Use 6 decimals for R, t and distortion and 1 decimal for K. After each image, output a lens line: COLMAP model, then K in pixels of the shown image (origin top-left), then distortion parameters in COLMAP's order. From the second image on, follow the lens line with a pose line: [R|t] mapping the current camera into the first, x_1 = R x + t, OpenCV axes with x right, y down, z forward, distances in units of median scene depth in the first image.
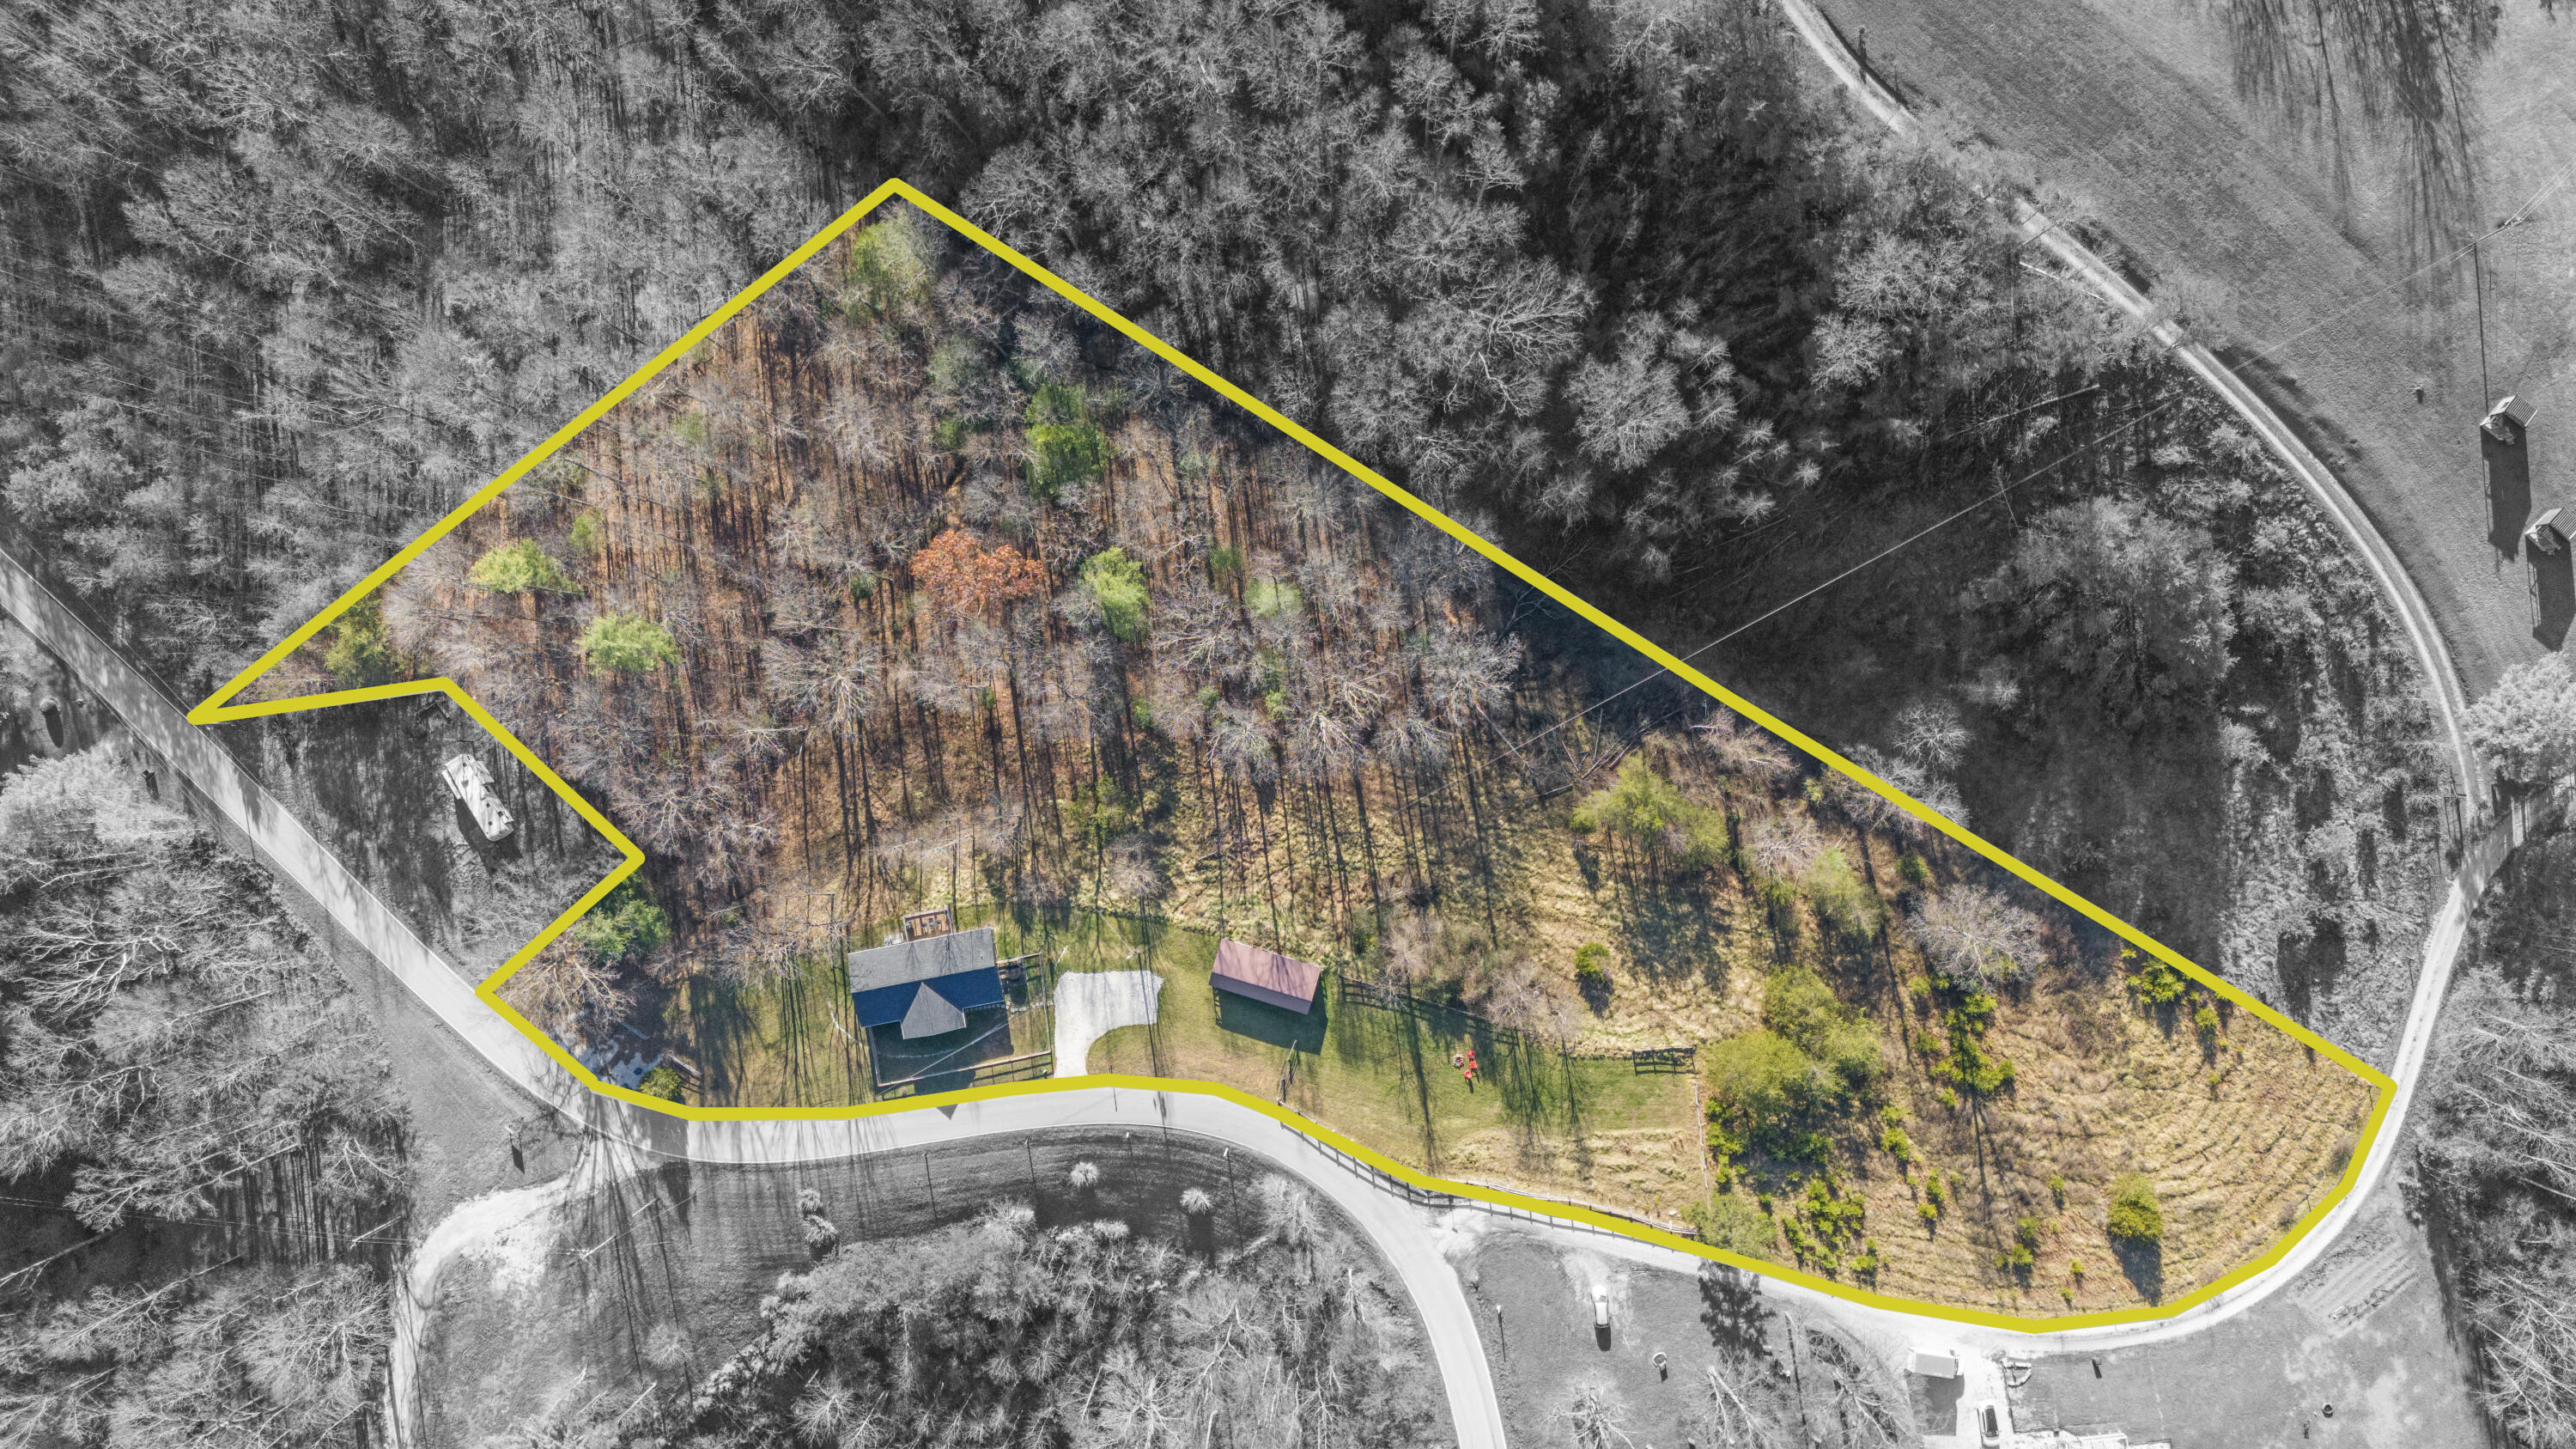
lens RADIAL K [[1865.4, 0, 1288.0], [0, 1865.4, 724.5], [0, 0, 1]] dist [0.064860, -0.051756]
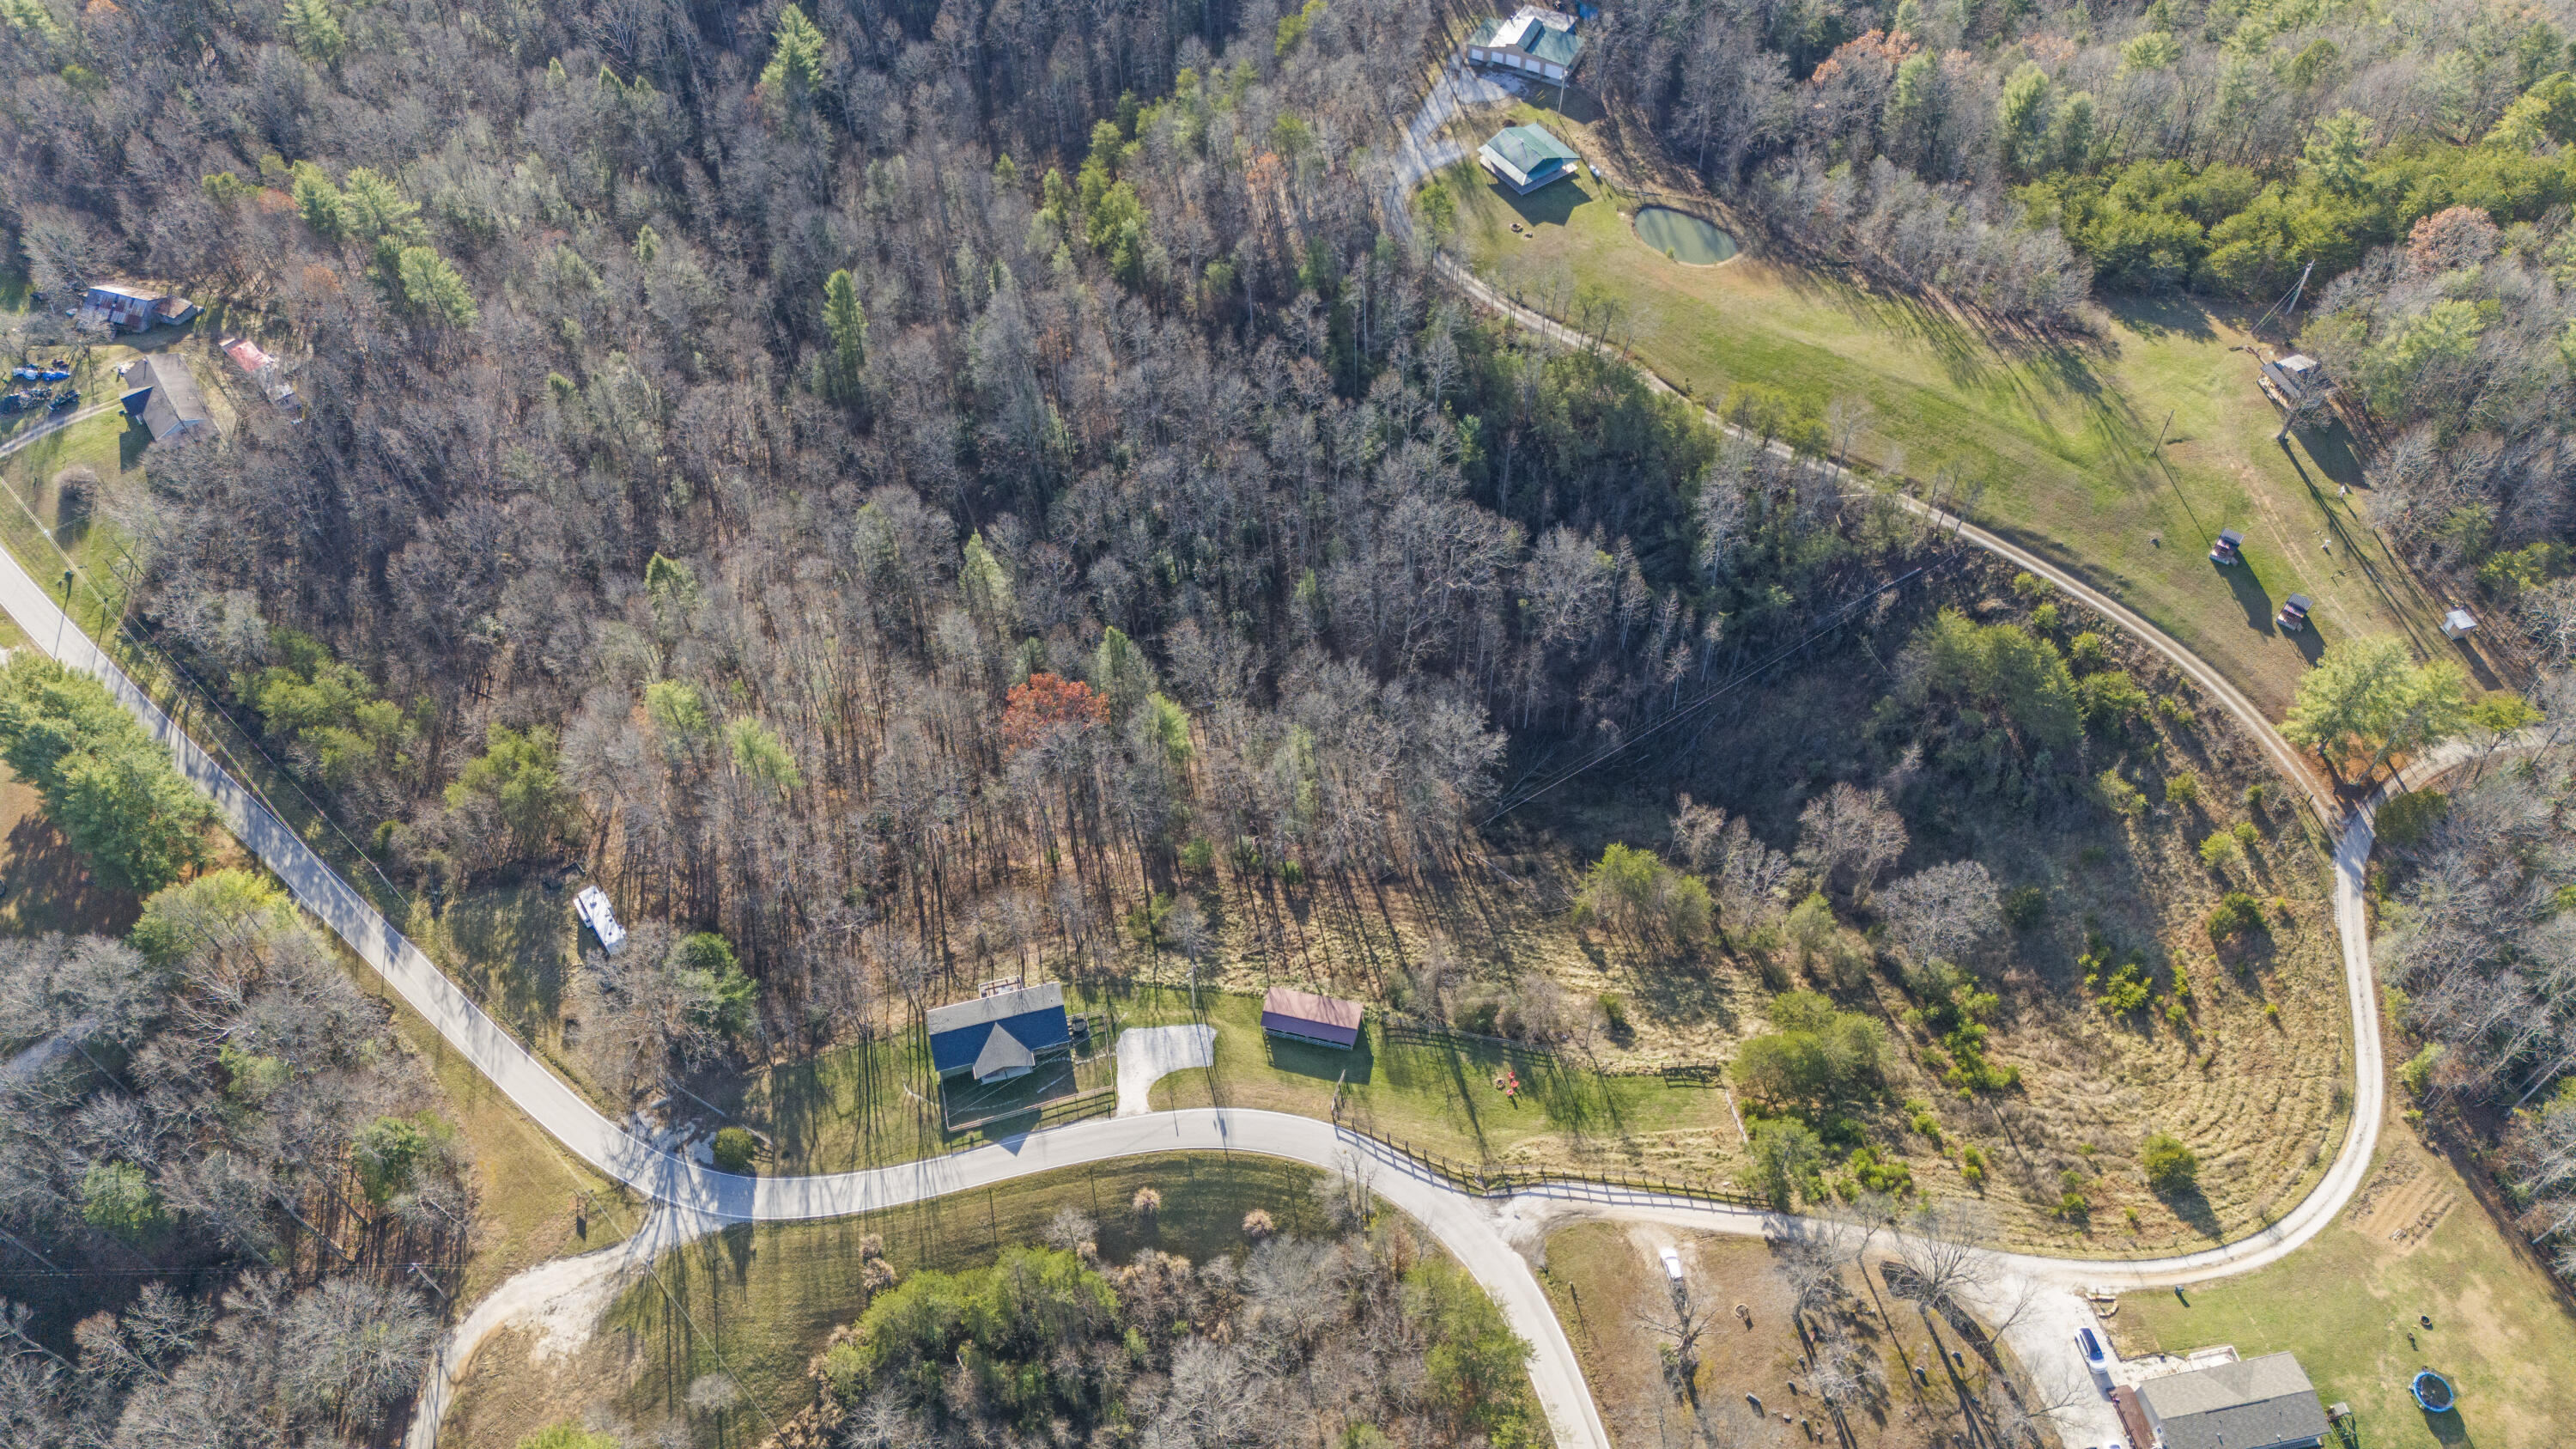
lens RADIAL K [[1865.4, 0, 1288.0], [0, 1865.4, 724.5], [0, 0, 1]] dist [0.064860, -0.051756]
pose [[0.998342, -0.039848, 0.041531, -0.064542], [0.056942, 0.788921, -0.611851, 0.660170], [-0.008383, 0.613201, 0.789882, 0.040424]]
